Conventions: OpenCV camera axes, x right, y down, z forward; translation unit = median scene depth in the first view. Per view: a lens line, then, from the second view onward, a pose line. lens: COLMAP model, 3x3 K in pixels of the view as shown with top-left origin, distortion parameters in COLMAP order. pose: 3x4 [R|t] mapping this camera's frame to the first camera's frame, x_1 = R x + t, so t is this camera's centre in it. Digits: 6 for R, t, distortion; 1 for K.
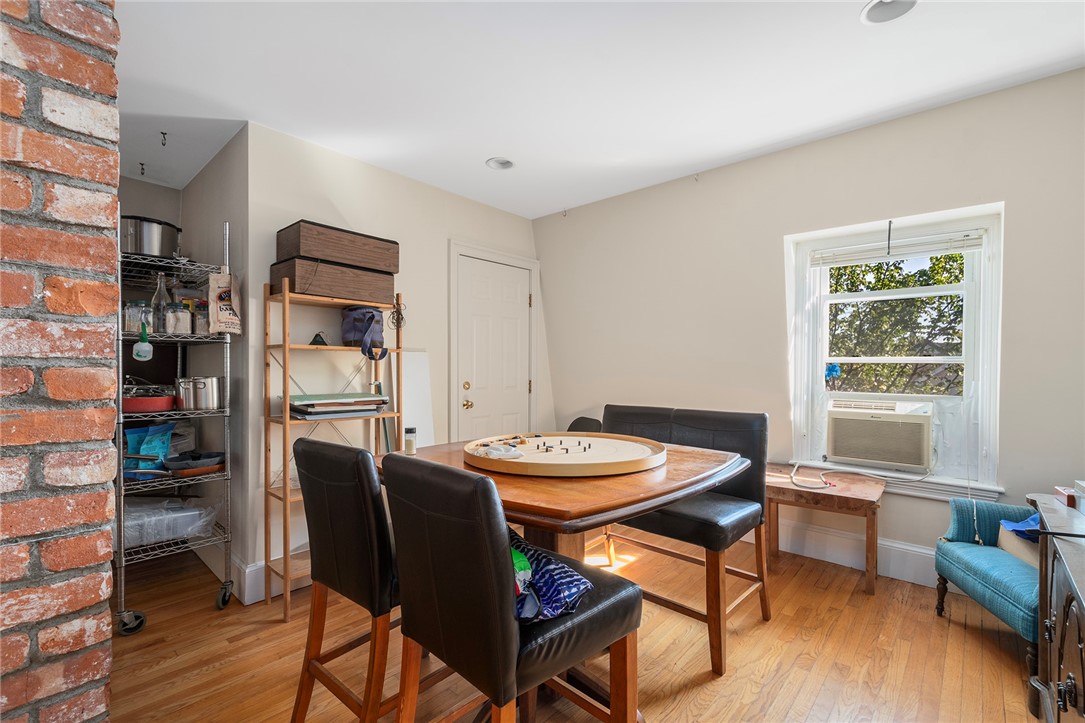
lens RADIAL K [[475.3, 0, 544.7], [0, 475.3, 368.4], [0, 0, 1]] dist [0.010127, 0.000079]
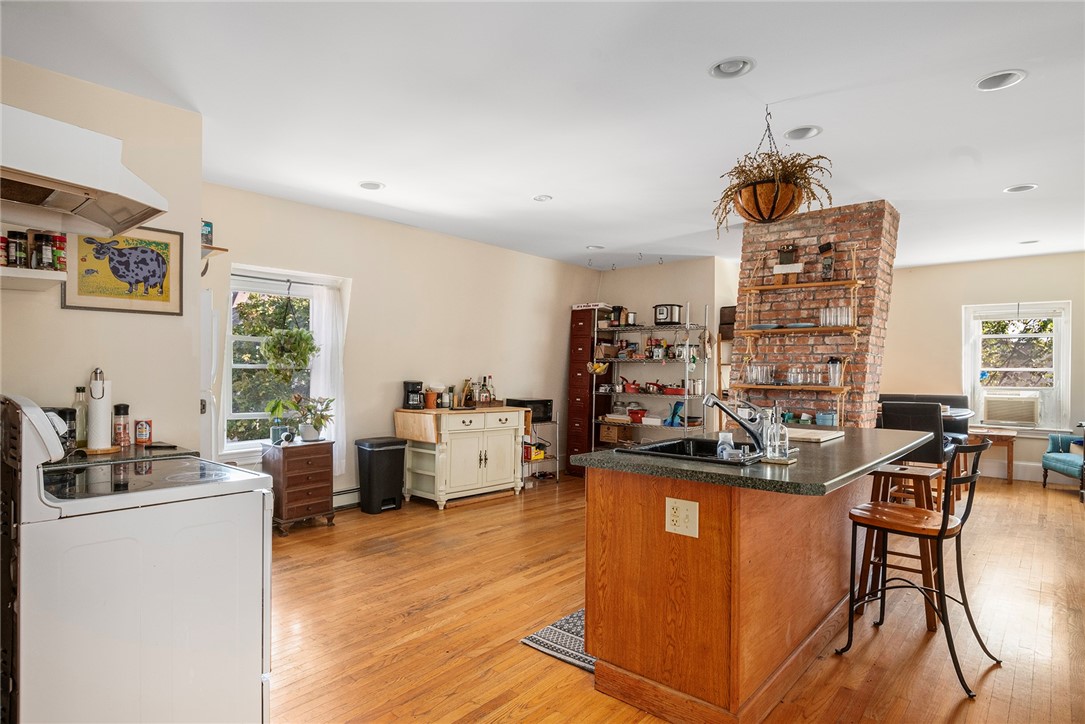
lens RADIAL K [[592.0, 0, 539.7], [0, 592.0, 362.2], [0, 0, 1]] dist [-0.002840, -0.000883]
pose [[0.999901, 0.001699, 0.013976, -1.332990], [-0.001413, 0.999790, -0.020445, 0.003326], [-0.014007, 0.020423, 0.999693, -1.467819]]
